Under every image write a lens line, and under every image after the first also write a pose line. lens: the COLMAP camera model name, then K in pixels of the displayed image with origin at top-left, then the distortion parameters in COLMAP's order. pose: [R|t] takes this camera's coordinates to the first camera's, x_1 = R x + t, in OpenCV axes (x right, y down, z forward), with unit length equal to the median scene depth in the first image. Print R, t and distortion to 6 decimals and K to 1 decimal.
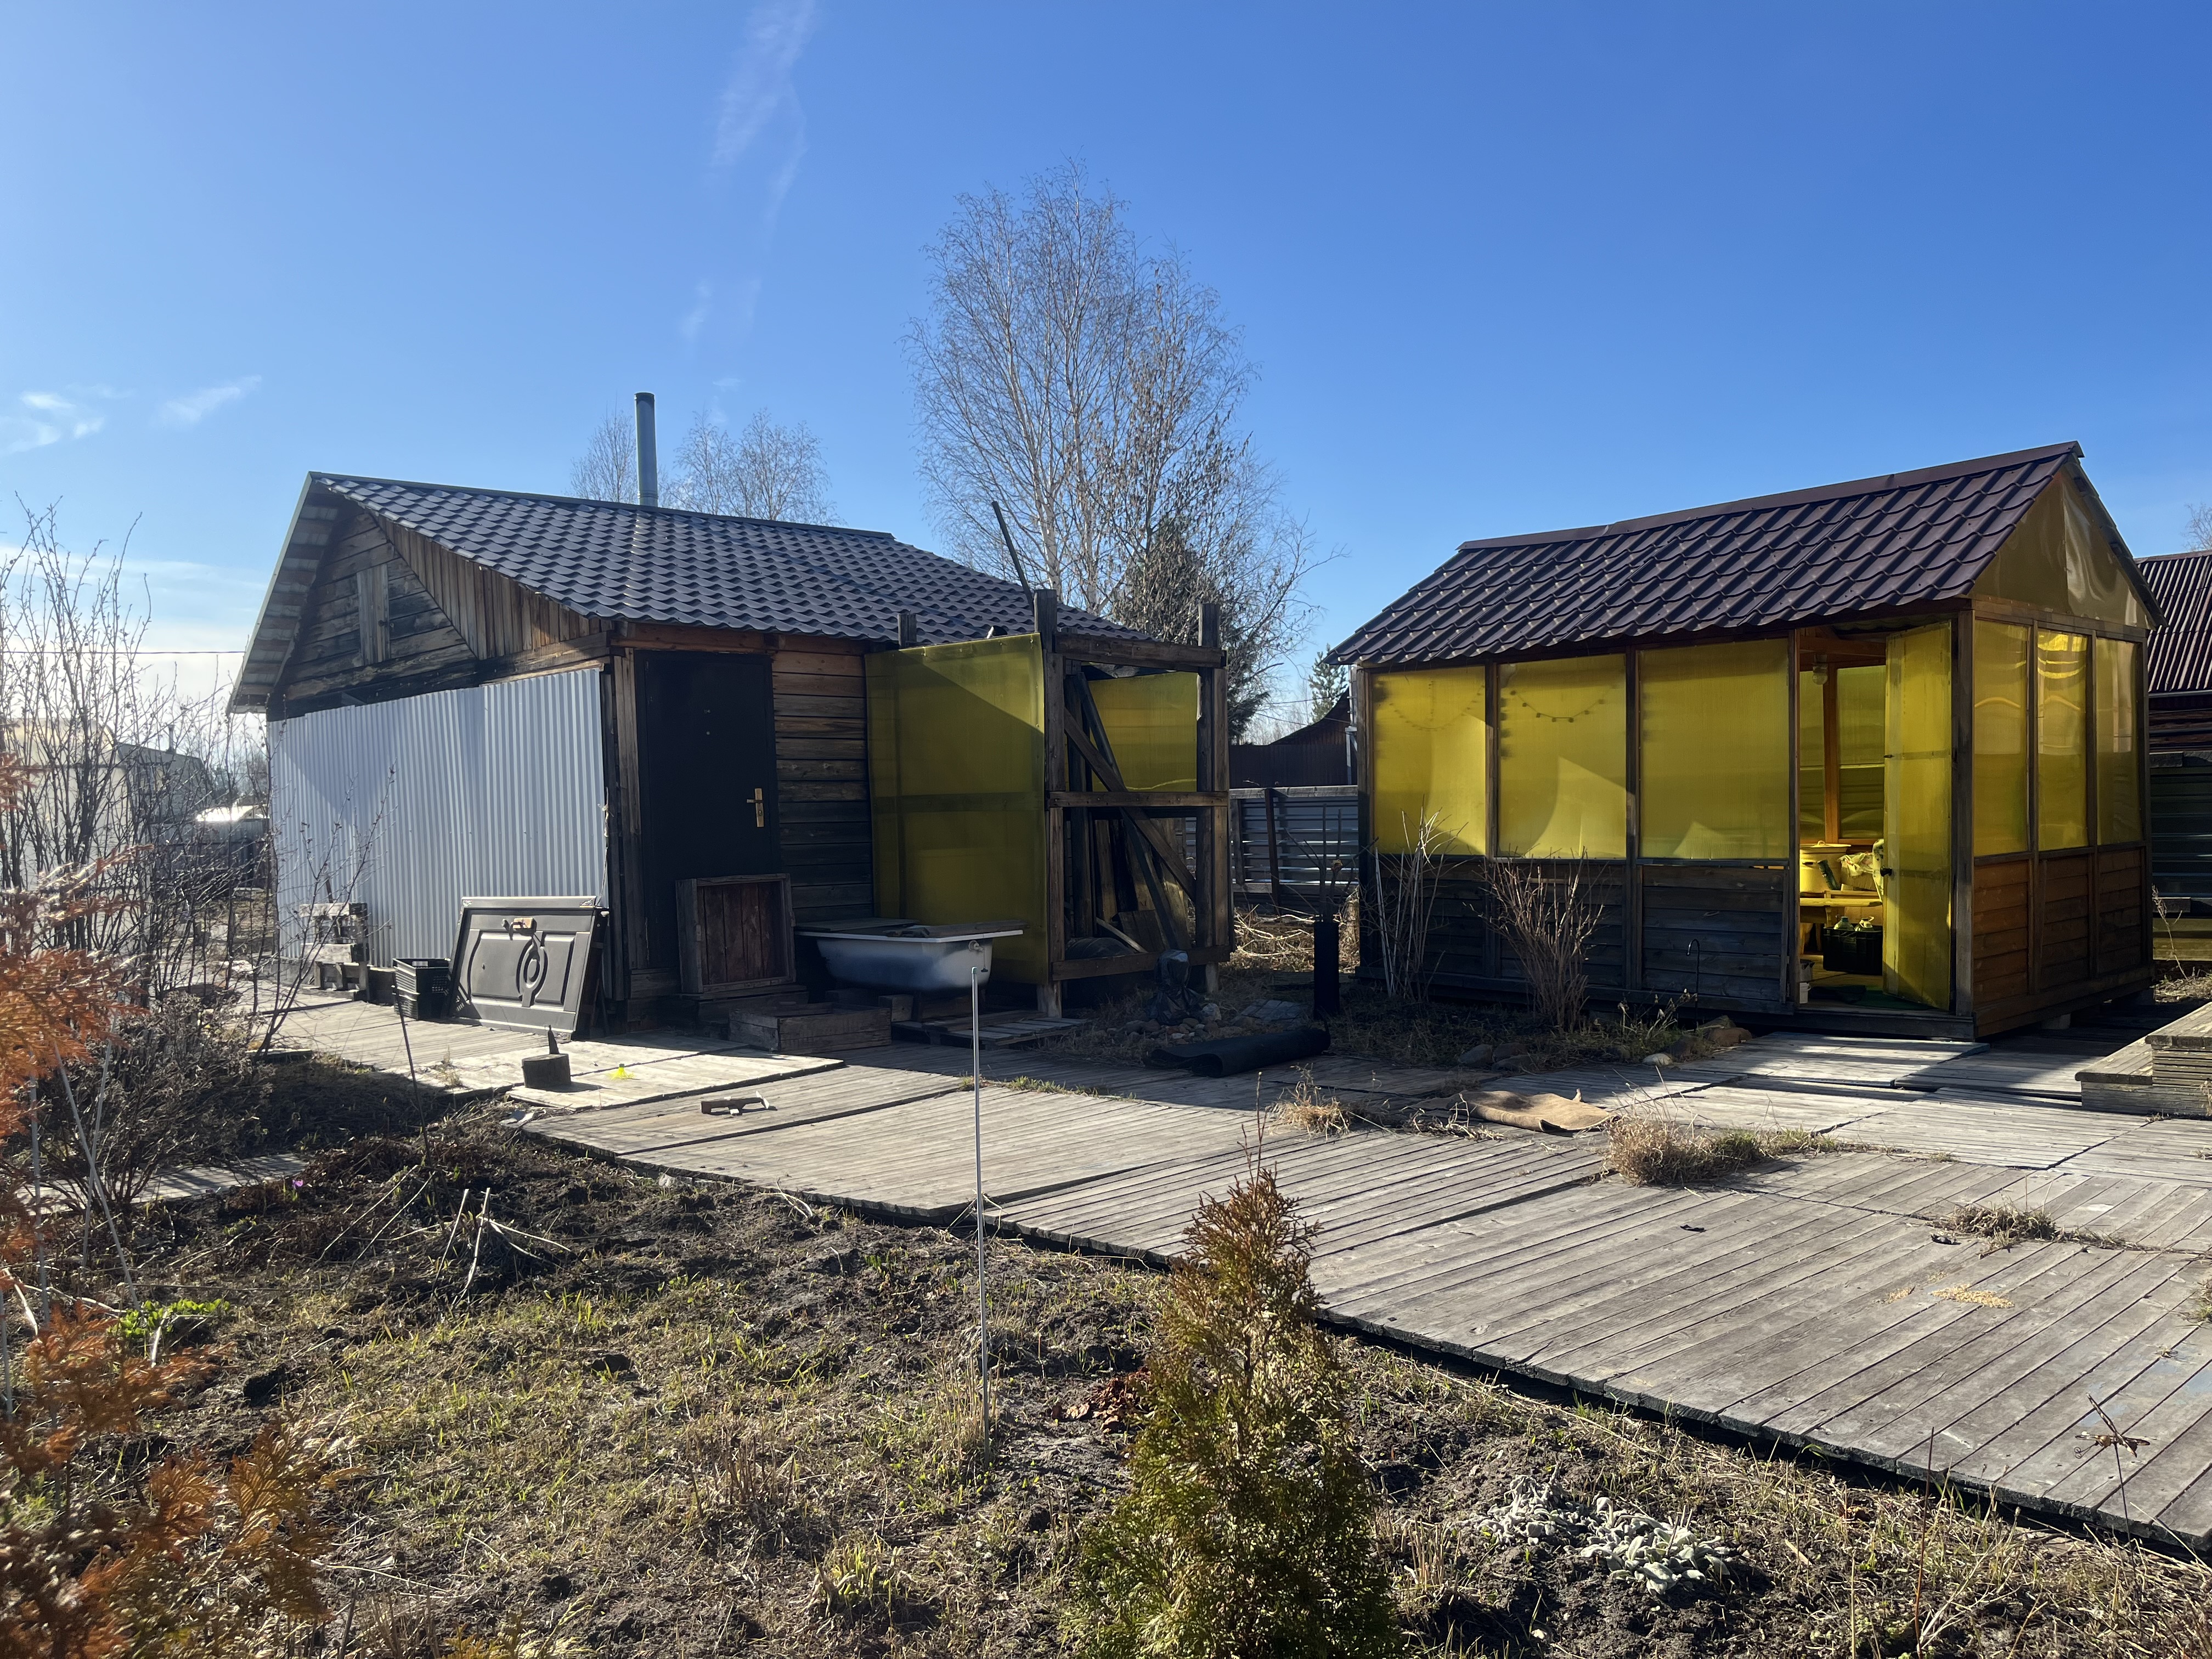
lens RADIAL K [[1702.7, 0, 1116.6], [0, 1702.7, 847.0], [0, 0, 1]] dist [0.009694, -0.007169]
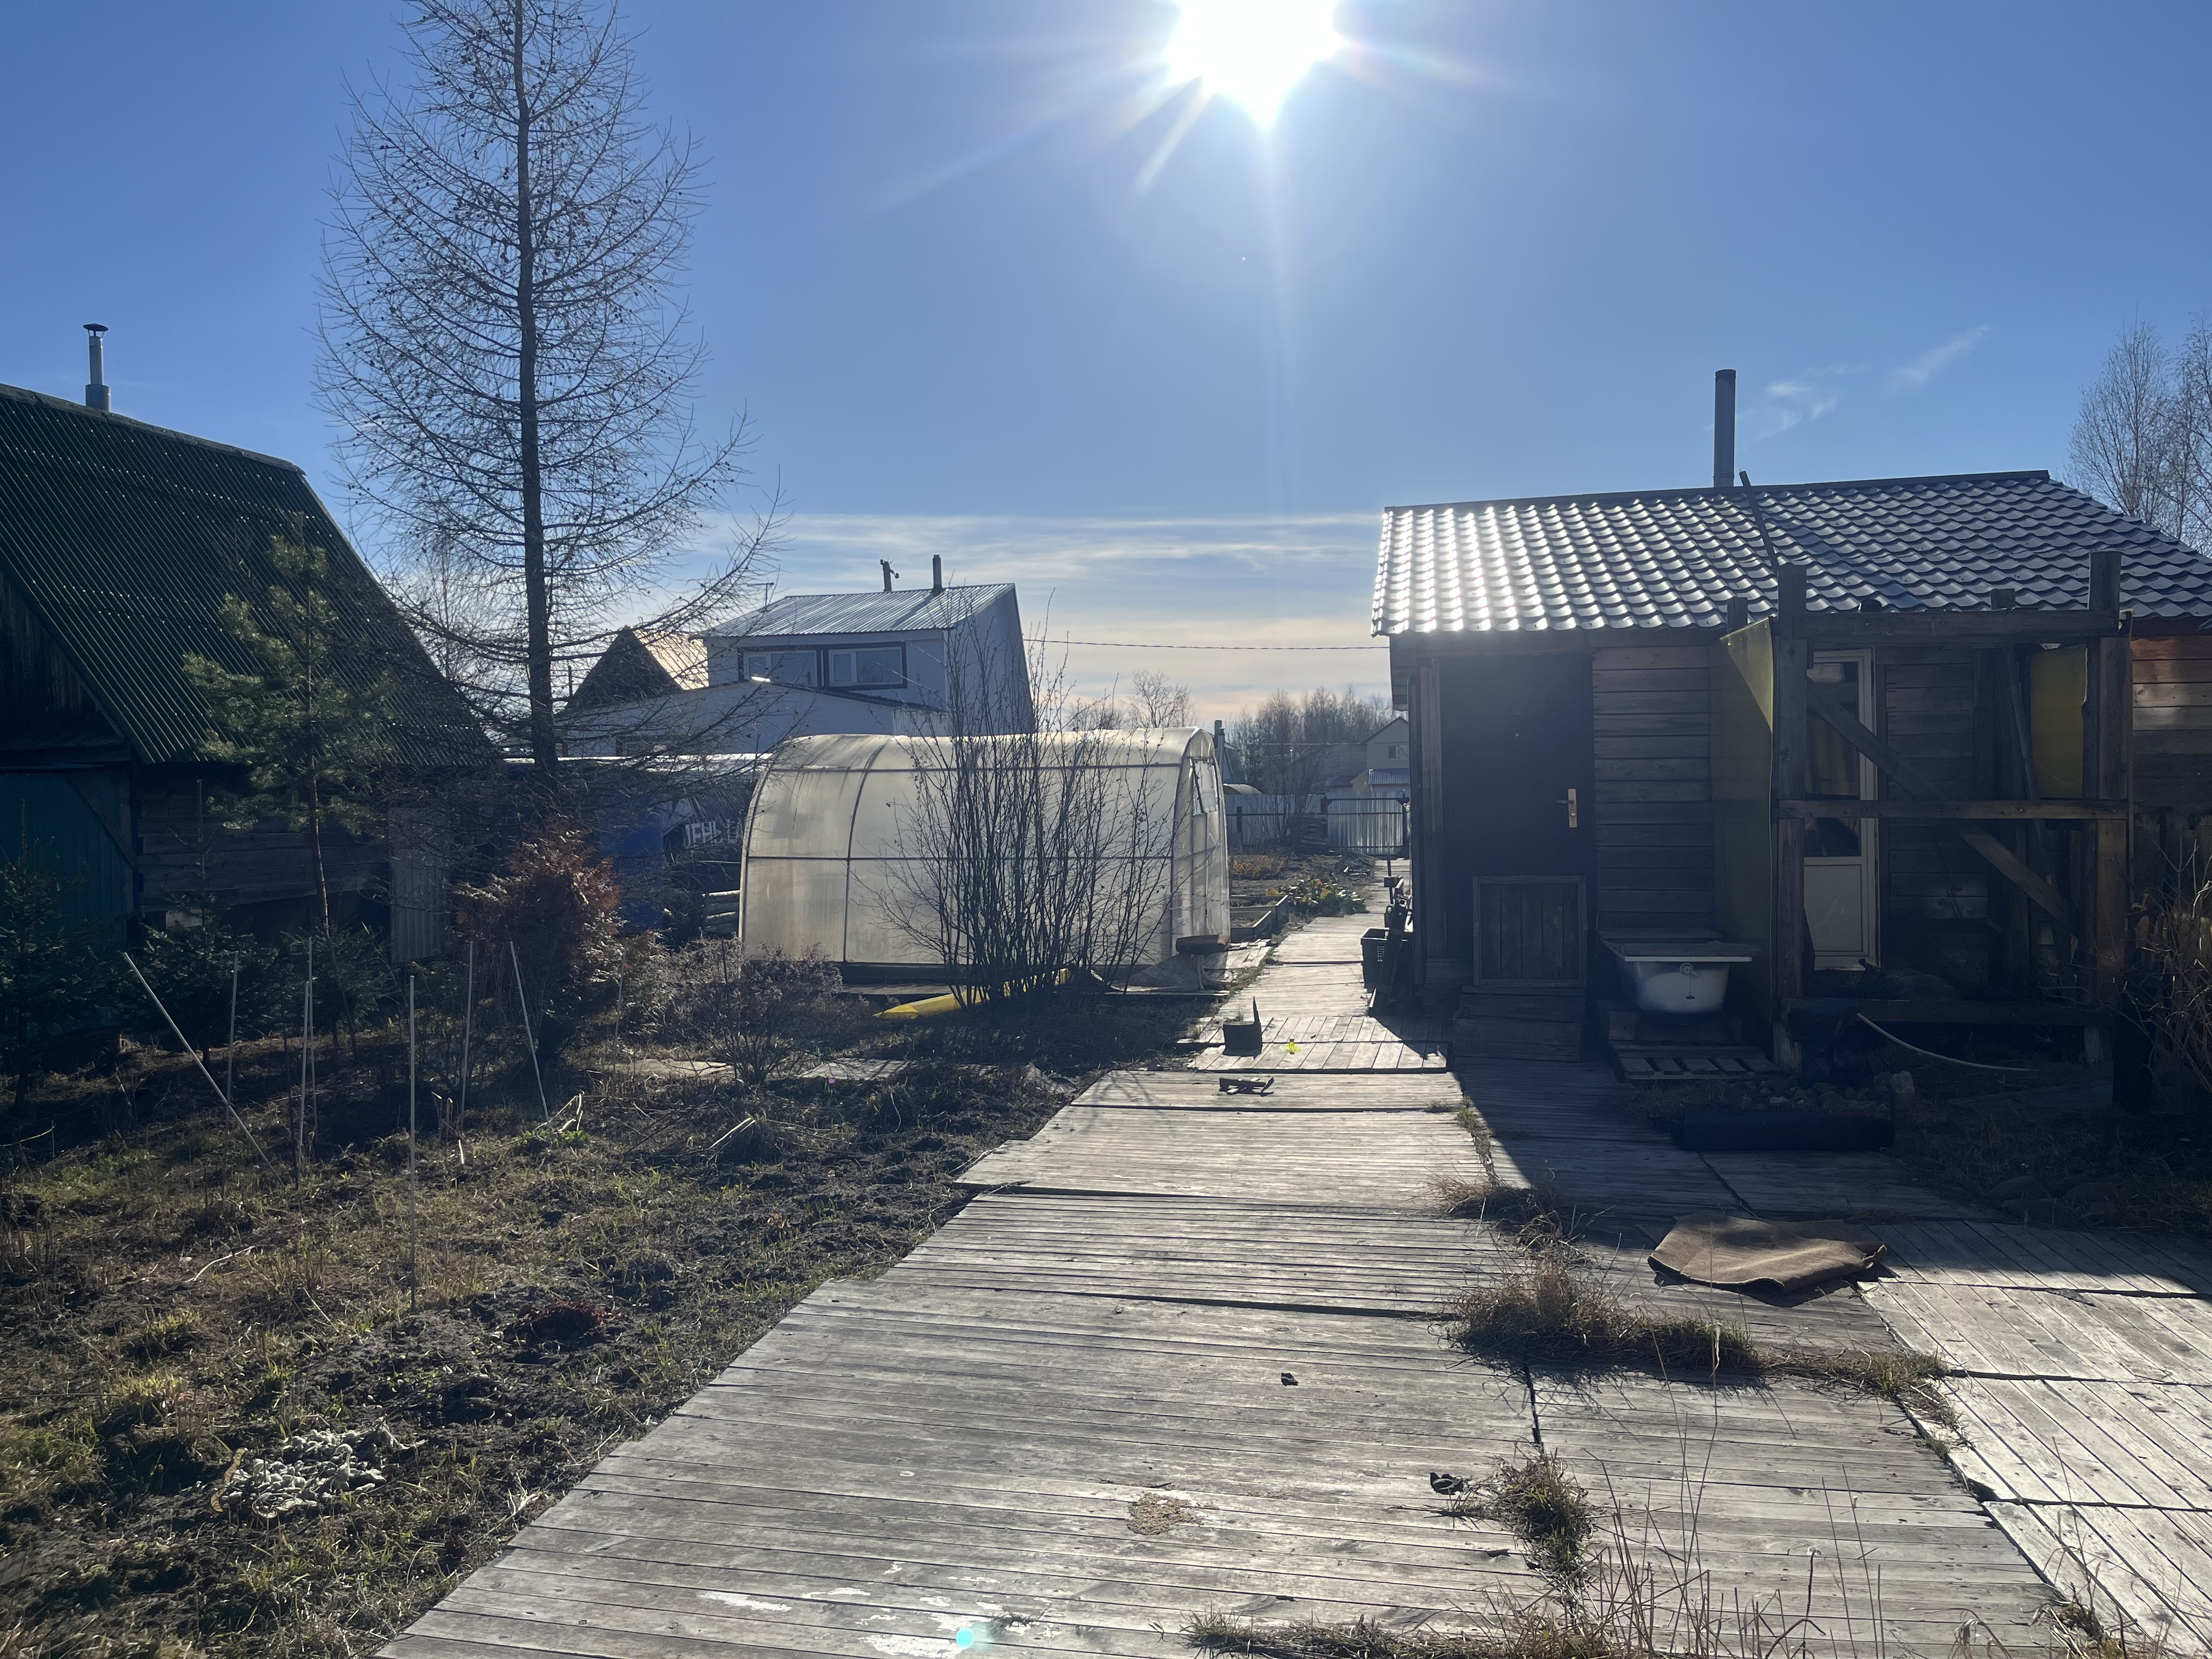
lens RADIAL K [[1702.7, 0, 1091.0], [0, 1702.7, 824.2], [0, 0, 1]] dist [0.009694, -0.007169]
pose [[0.575345, 0.032303, -0.817273, 0.466937], [-0.020561, 0.999475, 0.025030, -0.034902], [0.817653, 0.002403, 0.575707, 0.206779]]
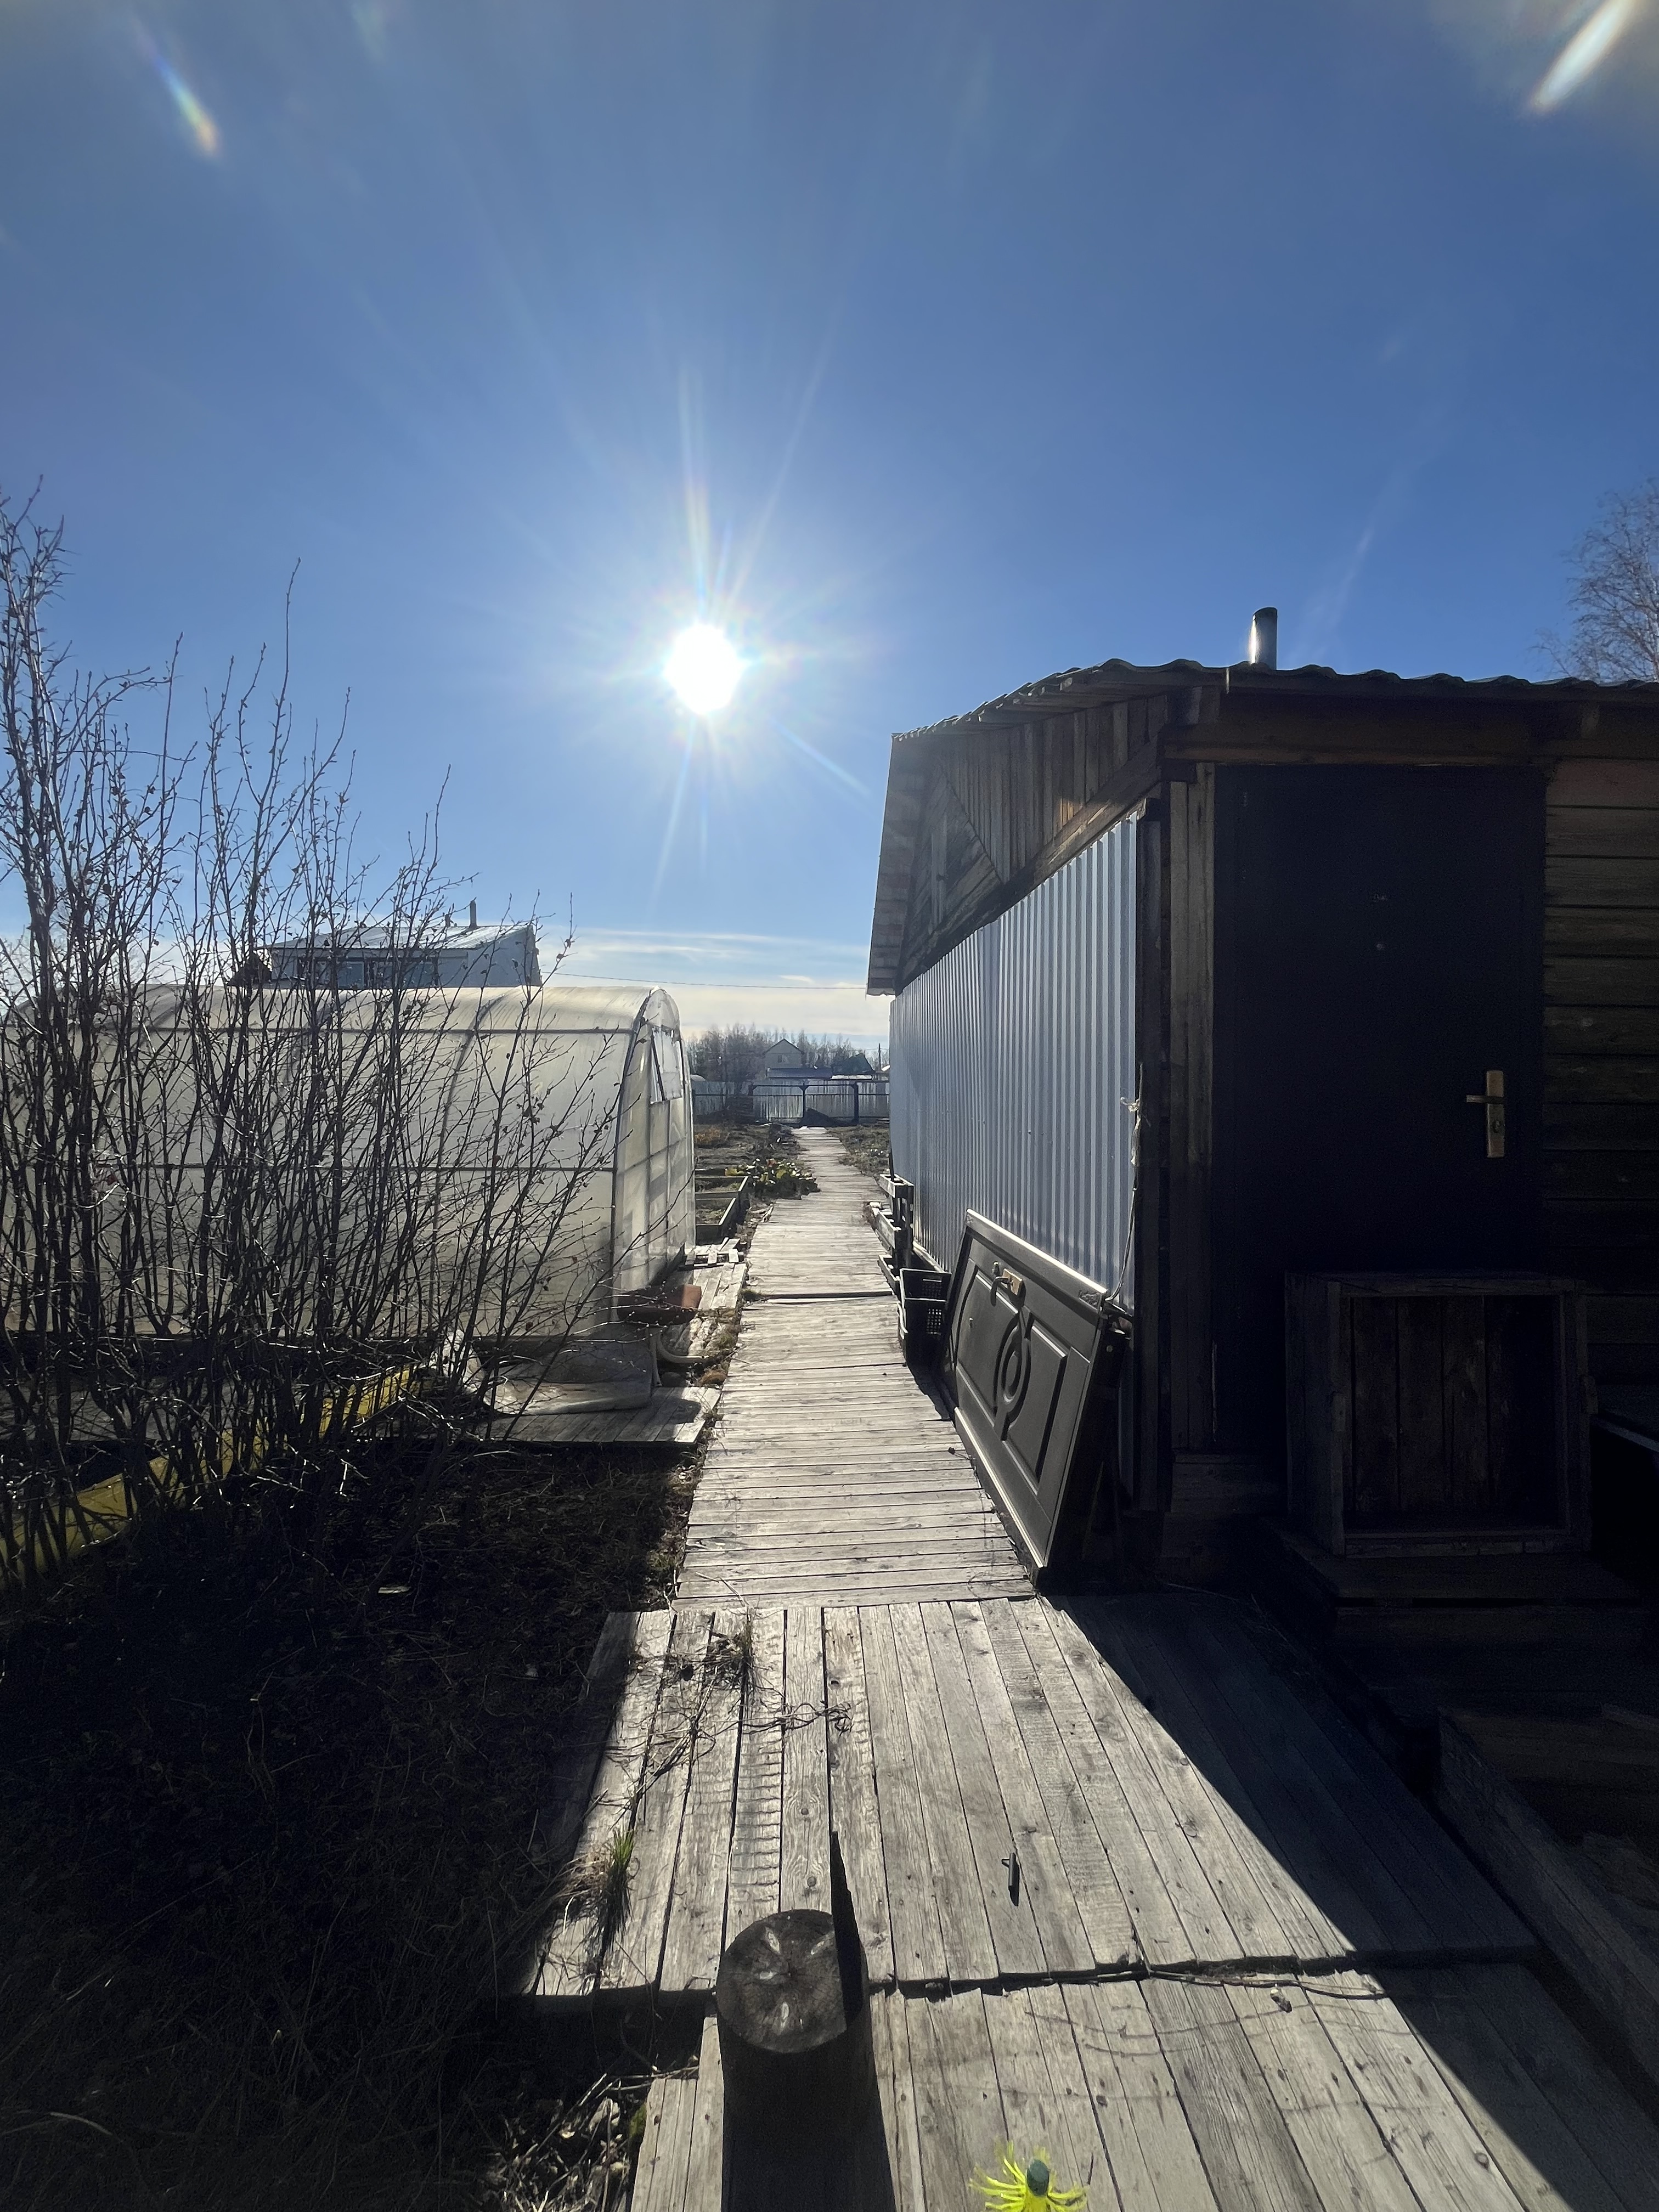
lens RADIAL K [[889.6, 0, 840.3], [0, 889.6, 1101.2], [0, 0, 1]] dist [-0.001579, -0.000270]
pose [[0.762479, 0.044453, -0.645484, -0.200892], [-0.041134, 0.998949, 0.020206, -0.025487], [0.645704, 0.011144, 0.763506, 0.750376]]
